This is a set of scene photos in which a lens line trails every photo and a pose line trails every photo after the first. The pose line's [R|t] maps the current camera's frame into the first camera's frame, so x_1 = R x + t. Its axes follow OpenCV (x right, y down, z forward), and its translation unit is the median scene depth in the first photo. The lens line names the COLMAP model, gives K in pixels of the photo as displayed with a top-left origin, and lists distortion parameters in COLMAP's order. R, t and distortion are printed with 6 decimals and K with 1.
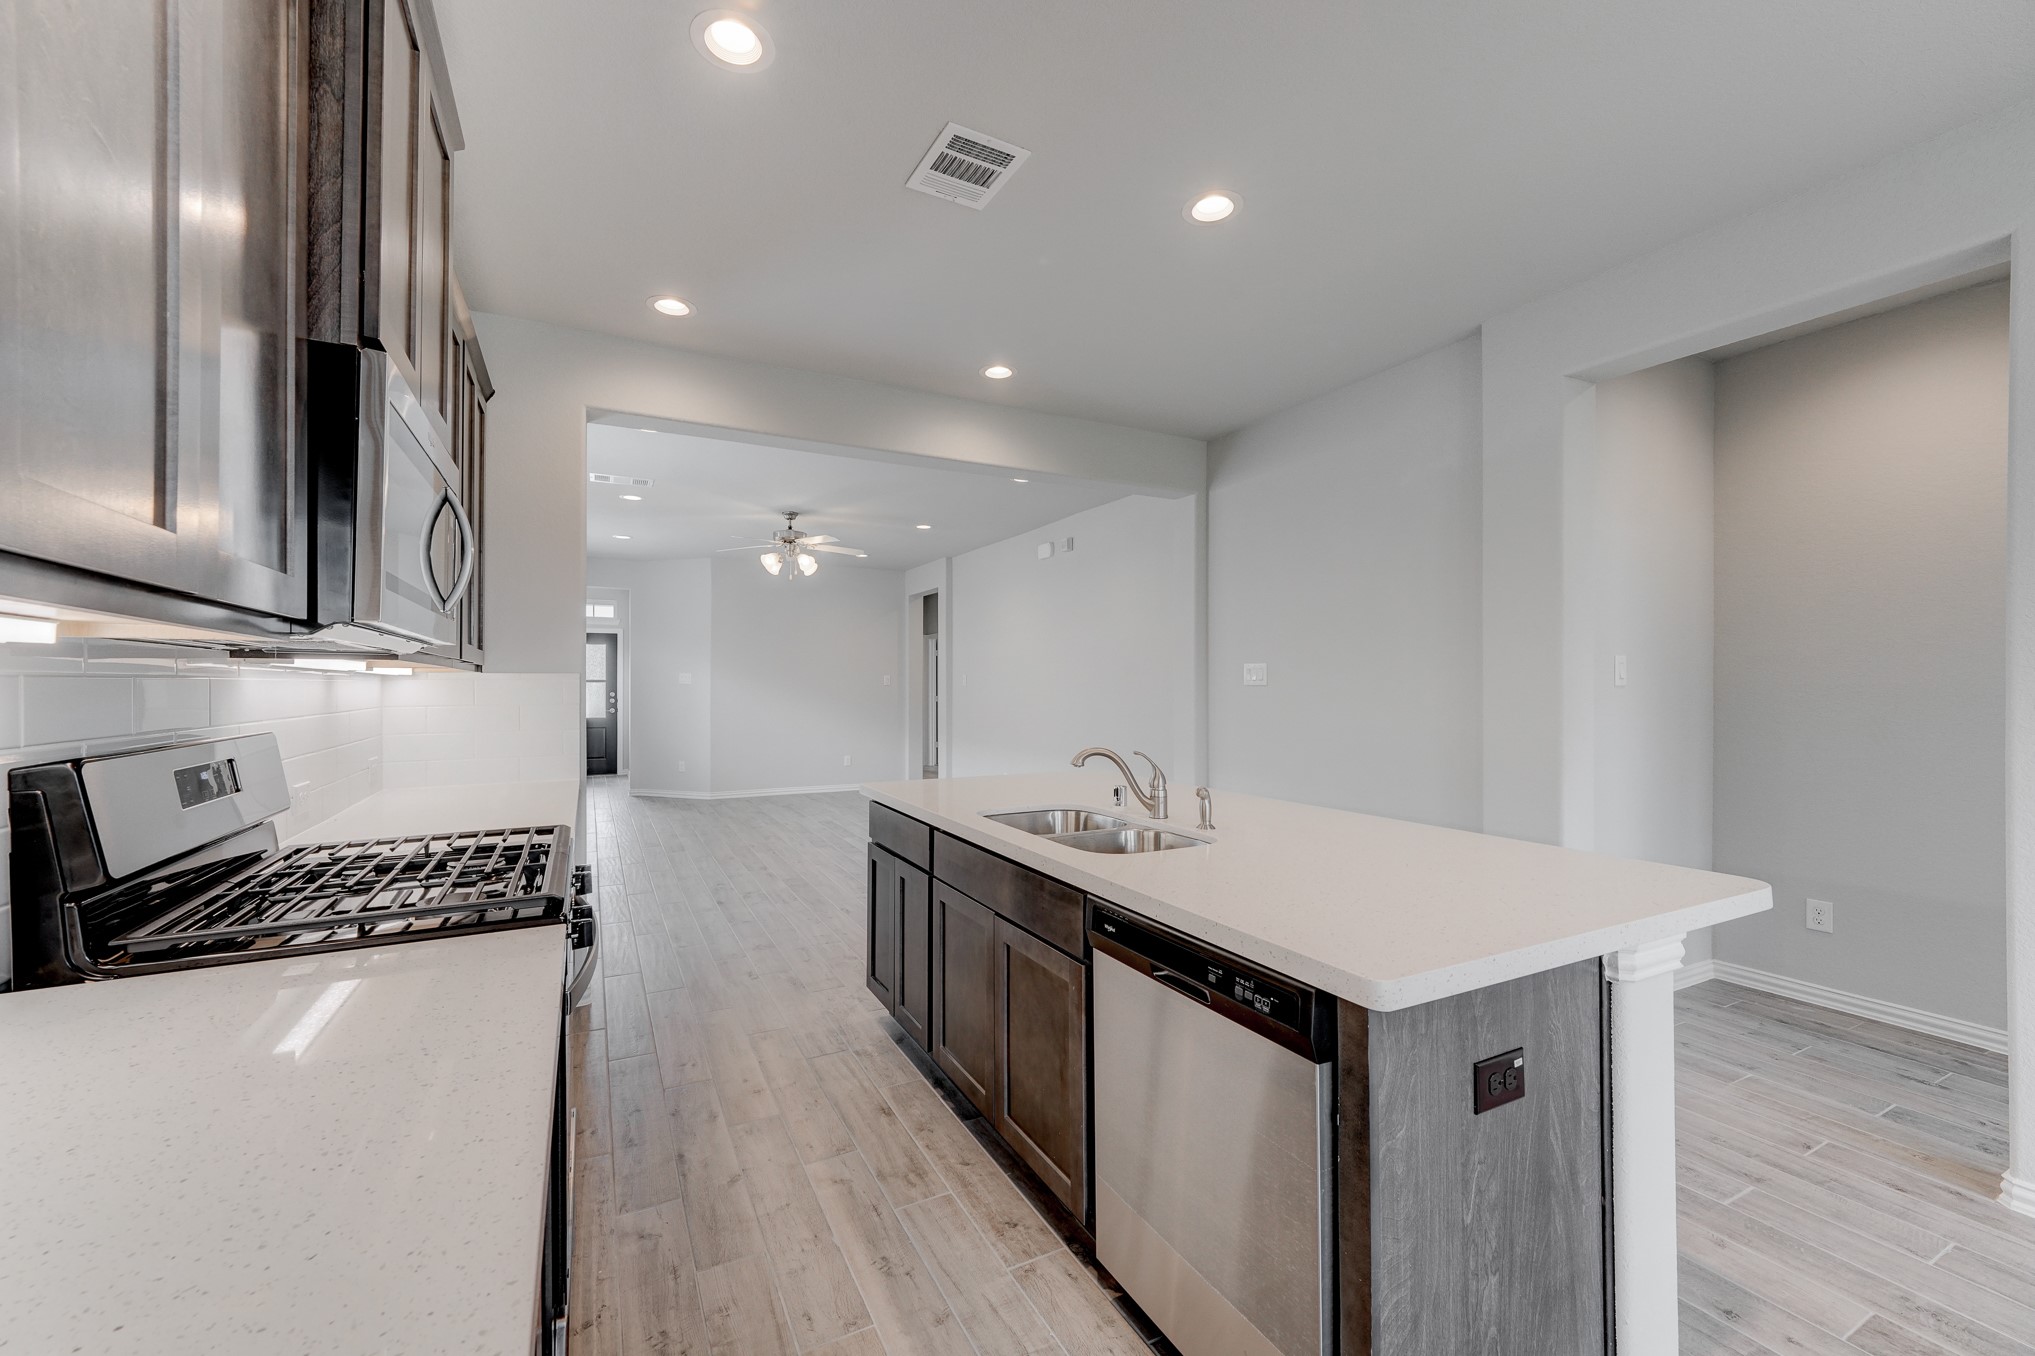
lens RADIAL K [[799.8, 0, 1007.4], [0, 799.8, 679.2], [0, 0, 1]] dist [0.003011, 0.000795]
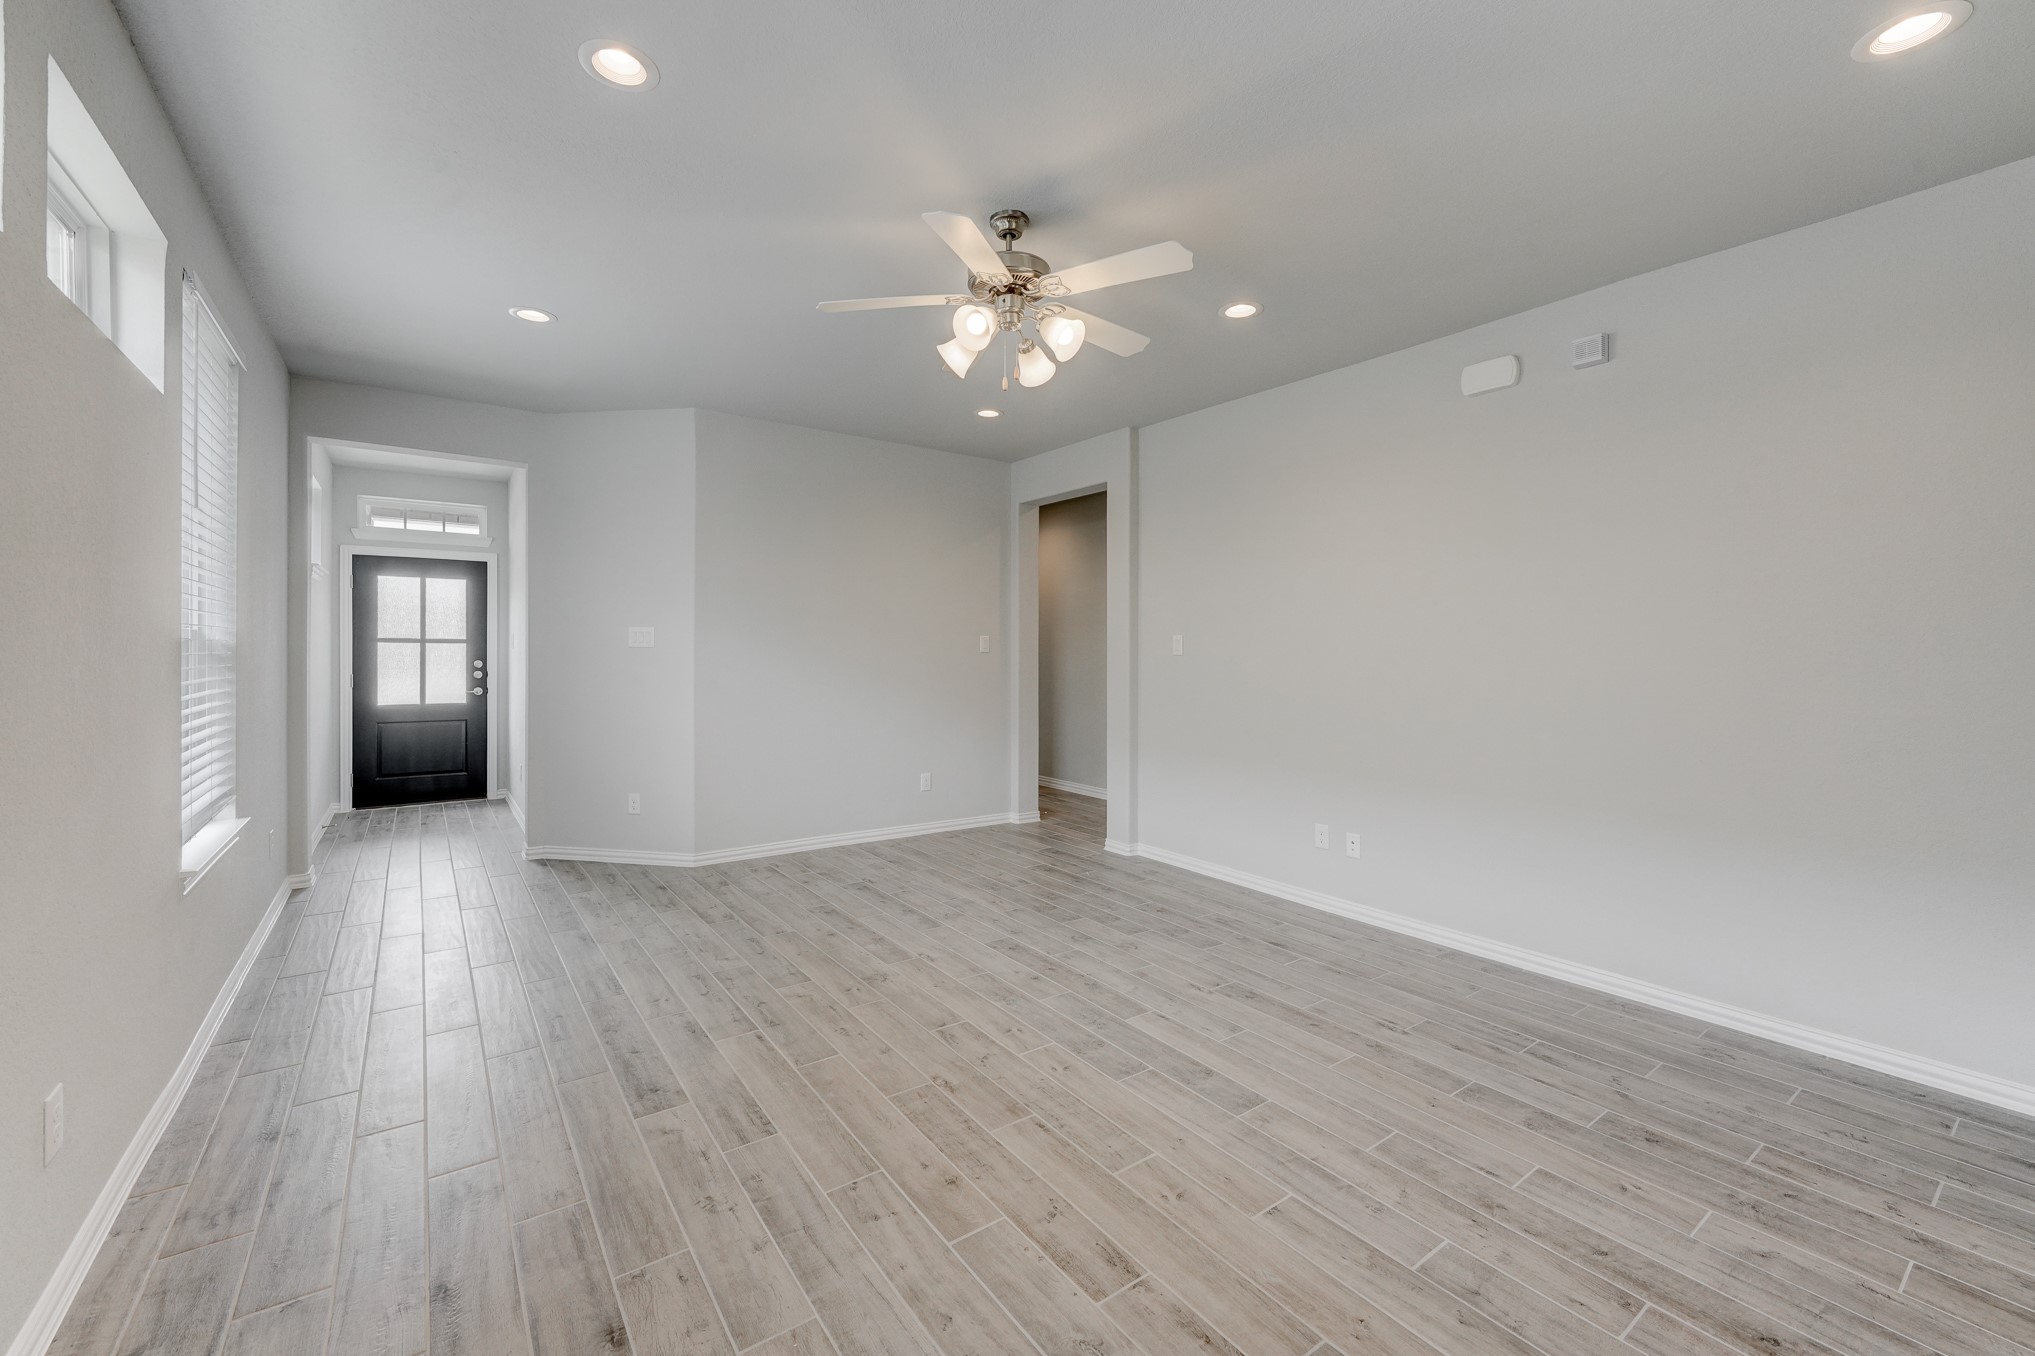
lens RADIAL K [[799.8, 0, 1026.7], [0, 799.8, 666.4], [0, 0, 1]] dist [0.003011, 0.000795]
pose [[0.986657, 0.000265, 0.162810, -0.215748], [-0.005334, 0.999515, 0.030696, 0.000786], [-0.162723, -0.031155, 0.986180, 0.398588]]
